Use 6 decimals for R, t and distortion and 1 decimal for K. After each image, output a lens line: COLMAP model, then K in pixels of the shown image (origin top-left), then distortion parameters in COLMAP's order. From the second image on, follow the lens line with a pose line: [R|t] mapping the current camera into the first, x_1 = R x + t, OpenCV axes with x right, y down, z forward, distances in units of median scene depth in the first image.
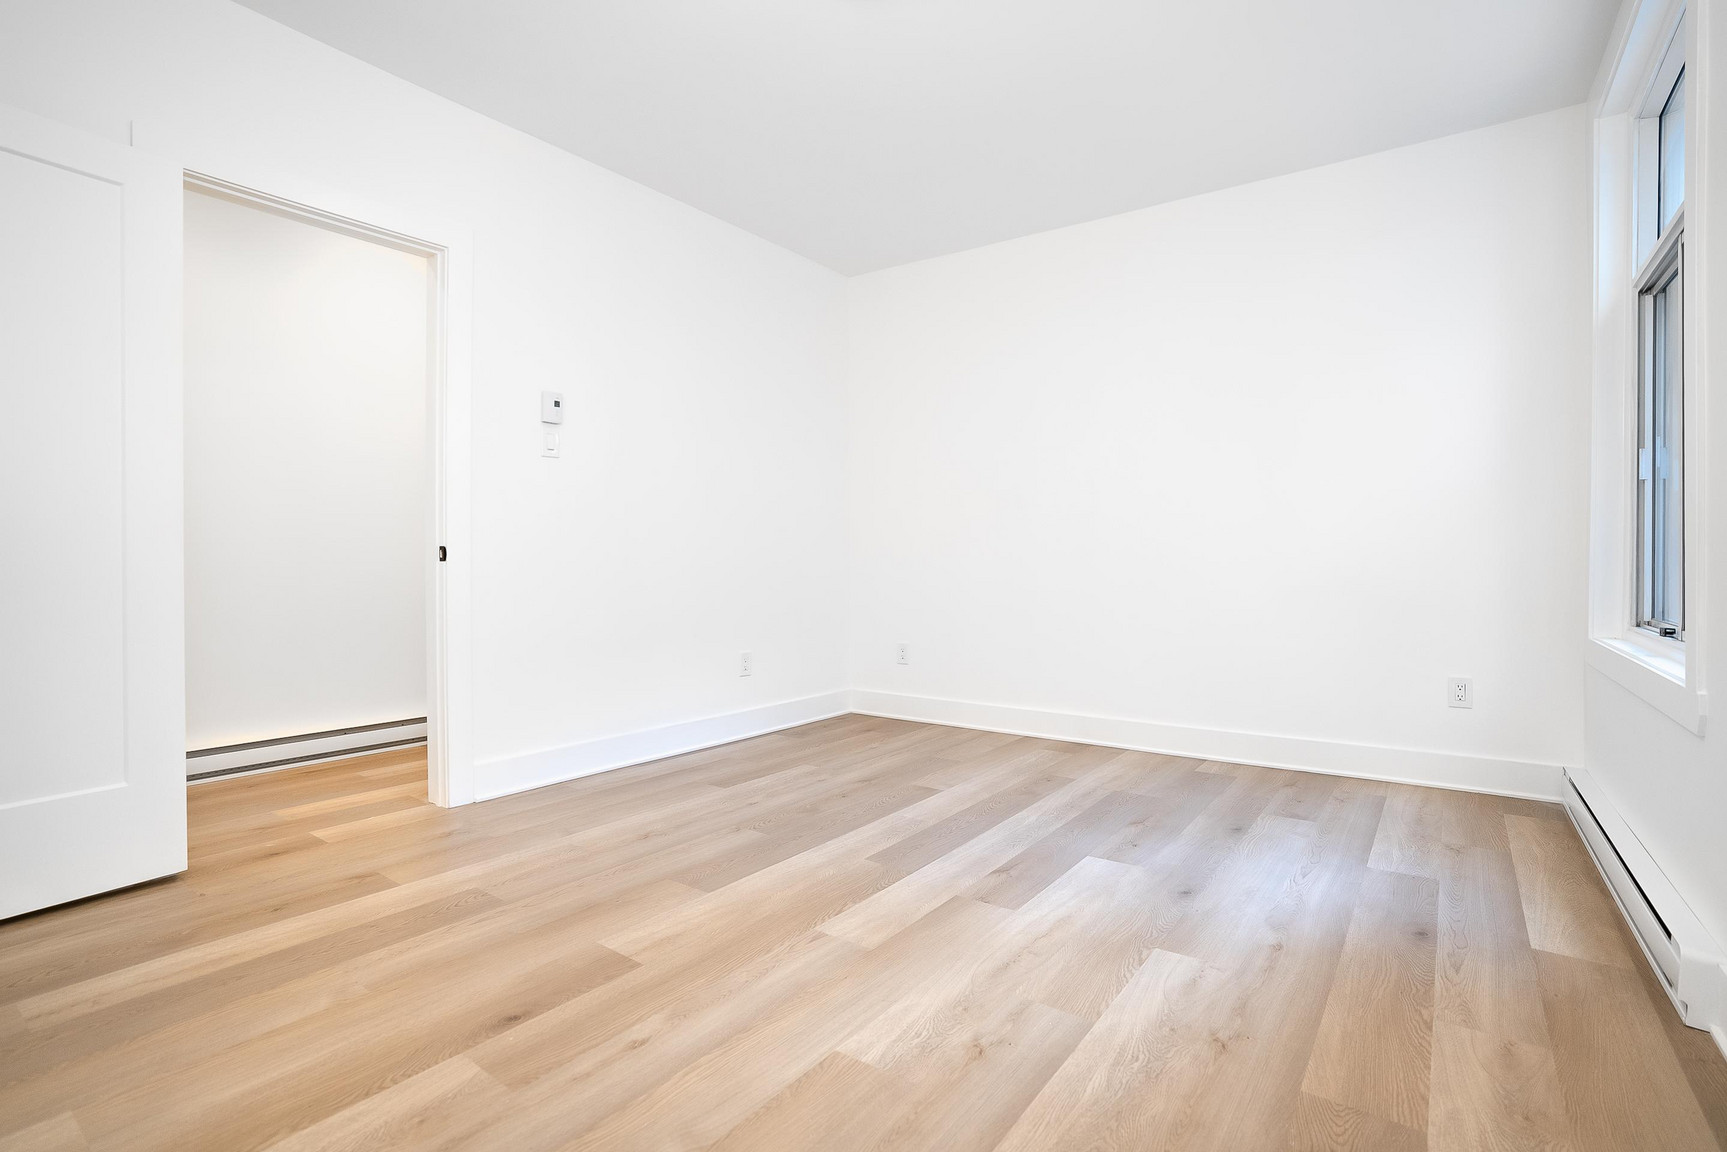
lens RADIAL K [[820.4, 0, 876.2], [0, 820.4, 581.5], [0, 0, 1]] dist [-0.063259, 0.032360]
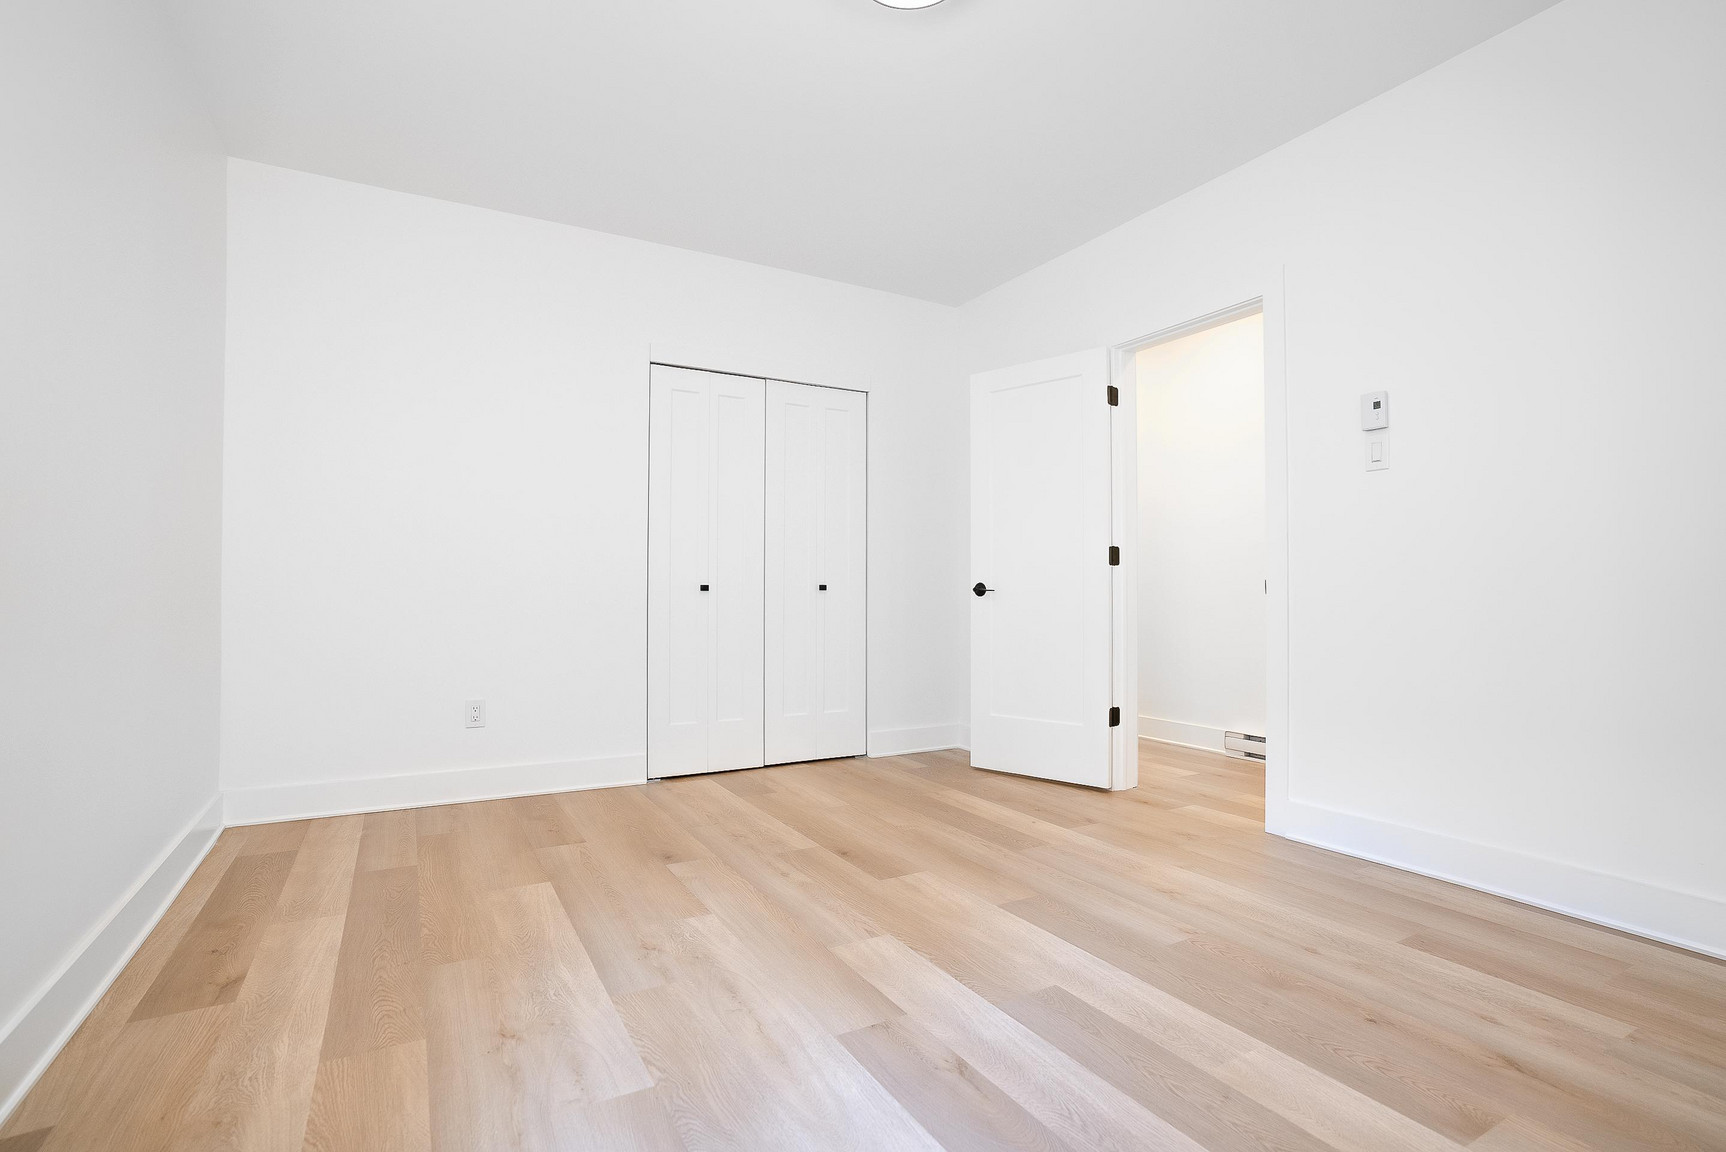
lens RADIAL K [[819.9, 0, 875.7], [0, 819.9, 581.5], [0, 0, 1]] dist [-0.063259, 0.032360]
pose [[-0.404069, -0.013958, -0.914622, 0.867137], [-0.024866, 0.999682, -0.004271, -0.032310], [0.914390, 0.021017, -0.404288, 1.328614]]
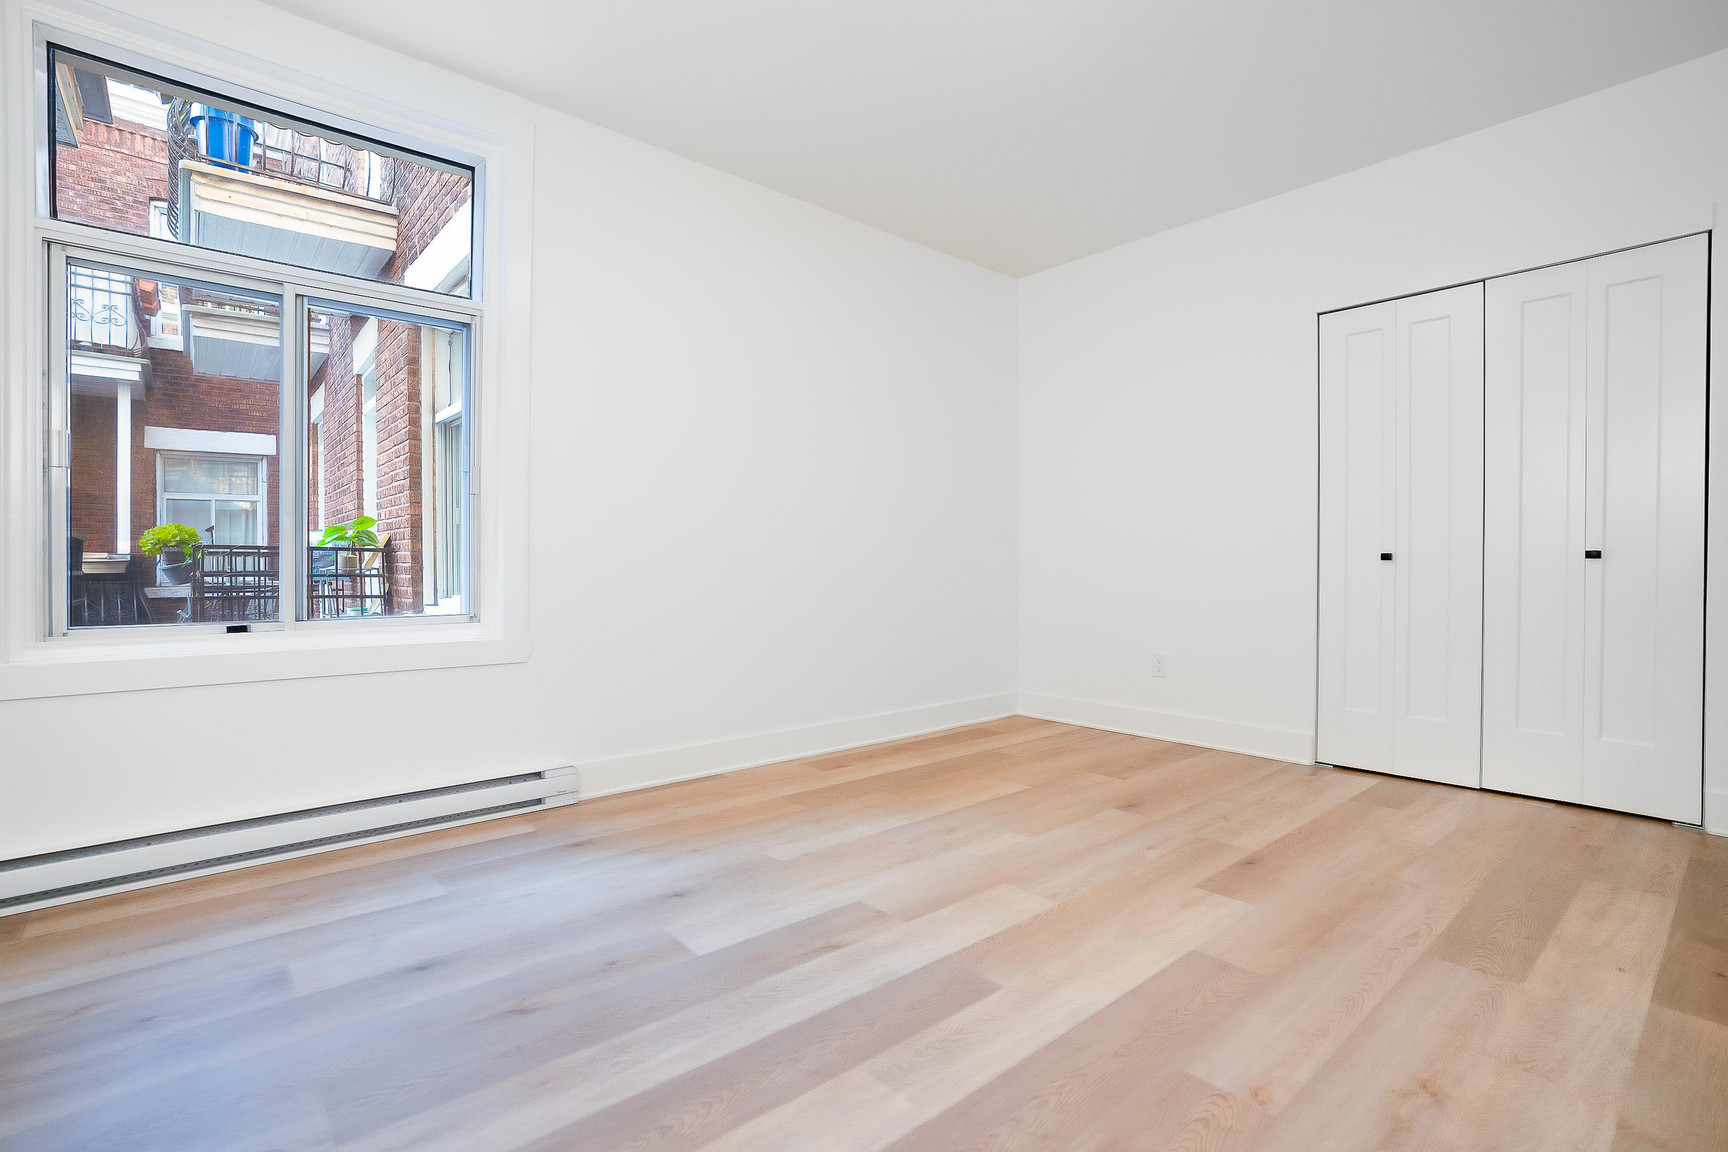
lens RADIAL K [[799.5, 0, 864.9], [0, 799.5, 560.7], [0, 0, 1]] dist [-0.049485, 0.020829]
pose [[-0.976304, 0.000372, 0.216404, -0.051013], [0.004566, 0.999811, 0.018884, -0.041424], [-0.216356, 0.019425, -0.976121, 1.946917]]
